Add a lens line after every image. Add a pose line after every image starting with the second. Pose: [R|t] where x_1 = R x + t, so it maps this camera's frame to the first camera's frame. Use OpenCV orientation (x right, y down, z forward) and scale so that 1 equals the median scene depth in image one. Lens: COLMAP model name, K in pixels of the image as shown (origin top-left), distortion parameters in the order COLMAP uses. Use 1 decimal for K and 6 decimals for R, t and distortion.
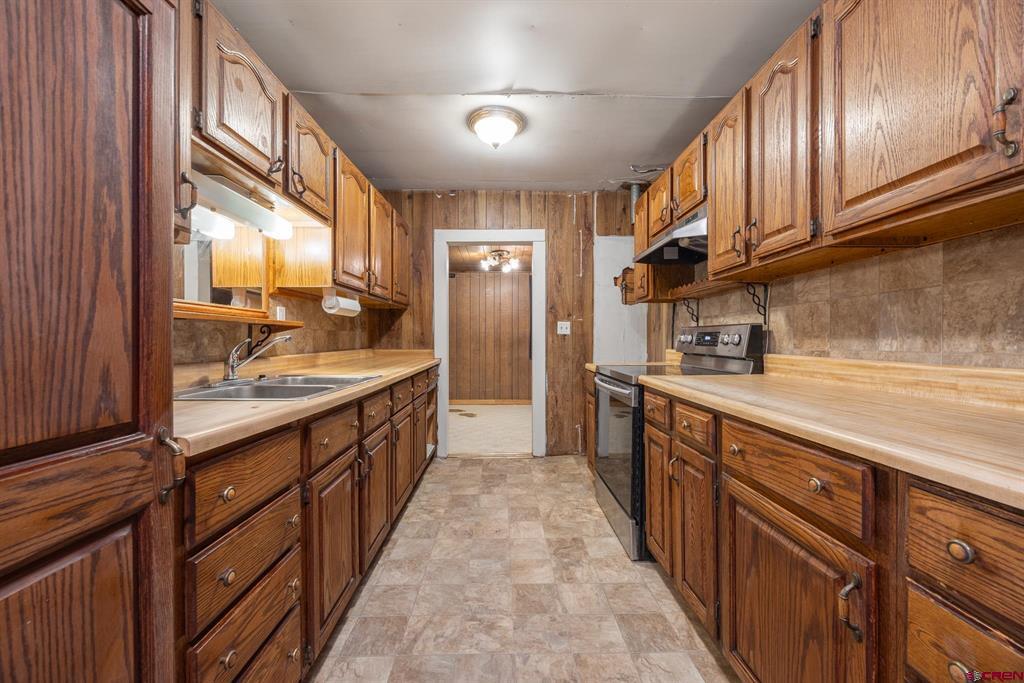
lens RADIAL K [[396.6, 0, 512.5], [0, 396.6, 343.0], [0, 0, 1]] dist [-0.002014, 0.000416]
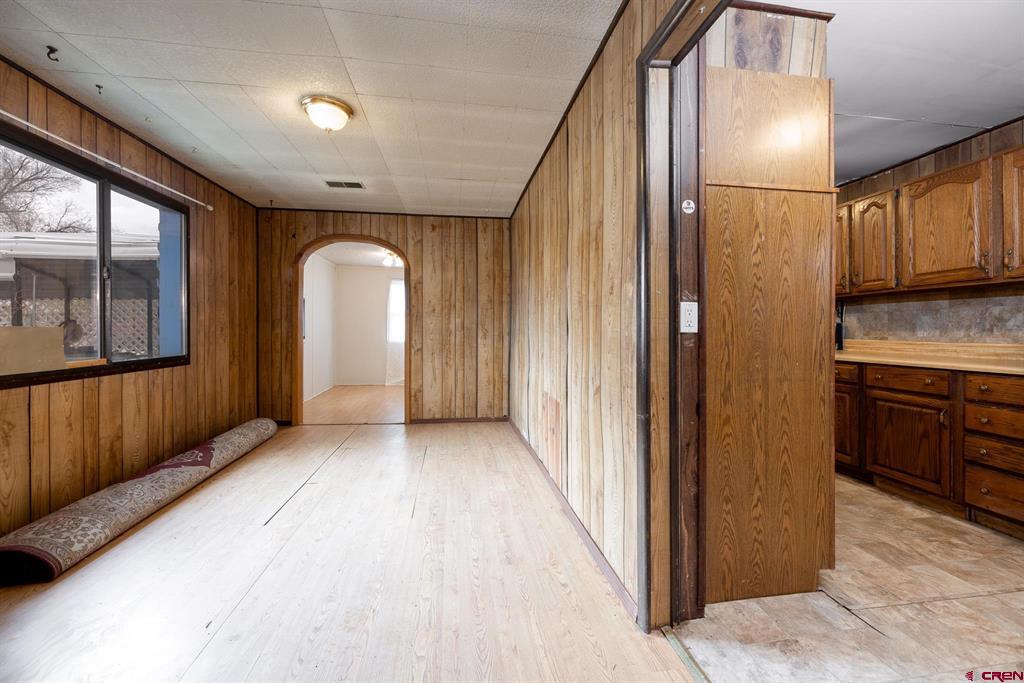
lens RADIAL K [[396.6, 0, 519.8], [0, 396.6, 331.2], [0, 0, 1]] dist [-0.002014, 0.000416]
pose [[0.992488, 0.002110, 0.122326, -0.964374], [-0.001256, 0.999974, -0.007056, 0.005107], [-0.122338, 0.006849, 0.992465, -0.571934]]
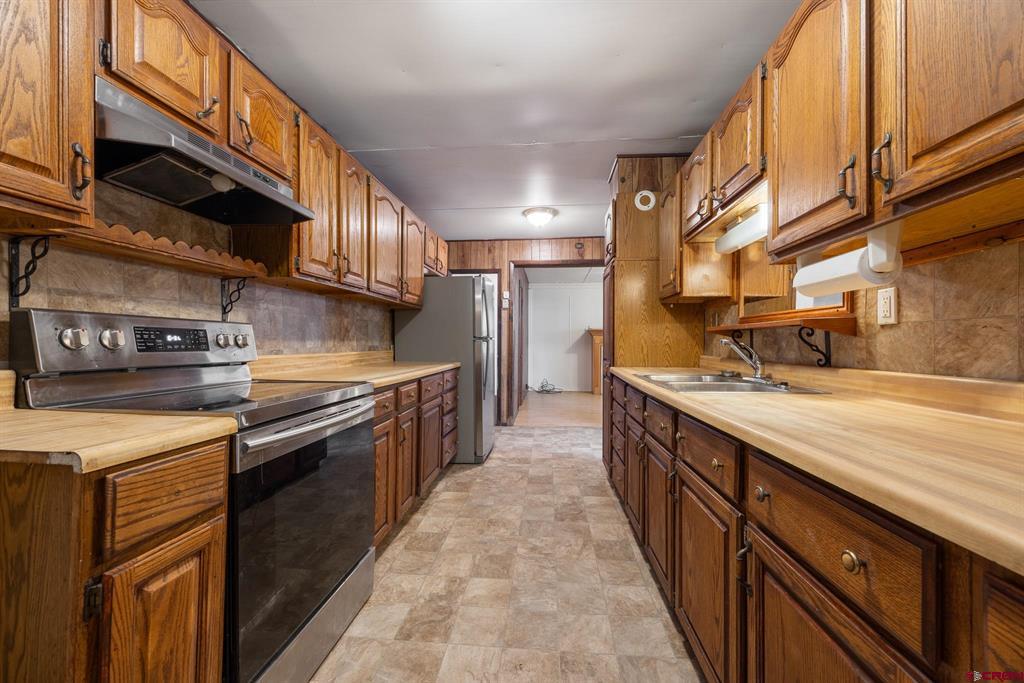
lens RADIAL K [[396.6, 0, 511.0], [0, 396.6, 341.4], [0, 0, 1]] dist [-0.002014, 0.000416]
pose [[-0.992285, -0.003533, 0.123928, -0.102044], [-0.002326, 0.999948, 0.009889, -0.017098], [-0.123957, 0.009524, -0.992242, 1.648044]]
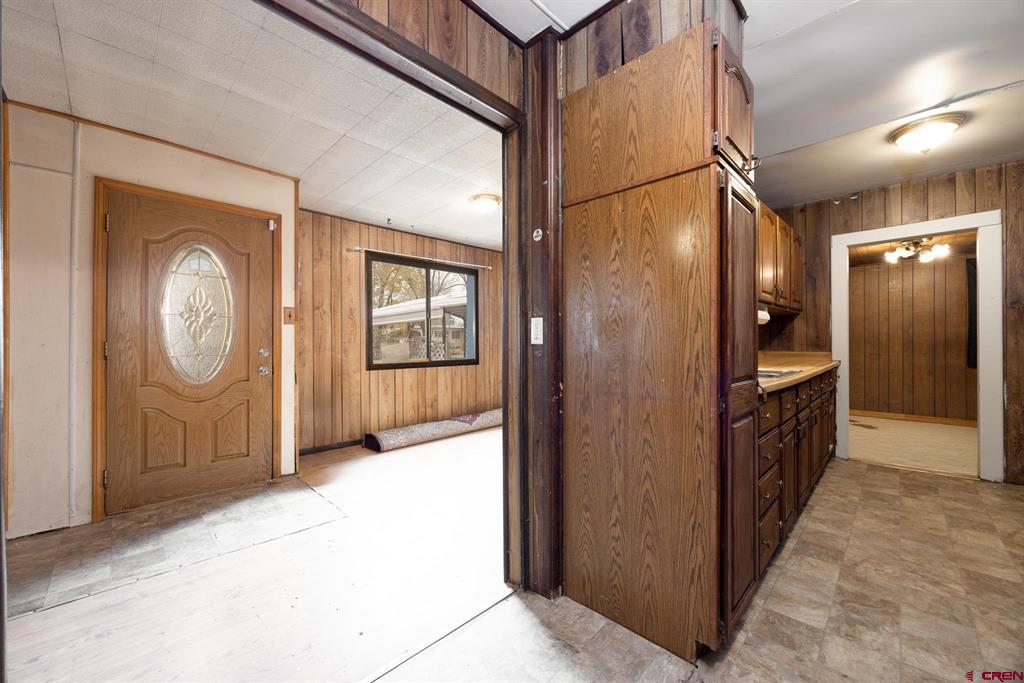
lens RADIAL K [[396.6, 0, 512.7], [0, 396.6, 342.6], [0, 0, 1]] dist [-0.002014, 0.000416]
pose [[0.695042, -0.005132, -0.718951, -0.055509], [-0.002311, 0.999953, -0.009371, 0.006832], [0.718965, 0.008175, 0.694998, -0.513702]]
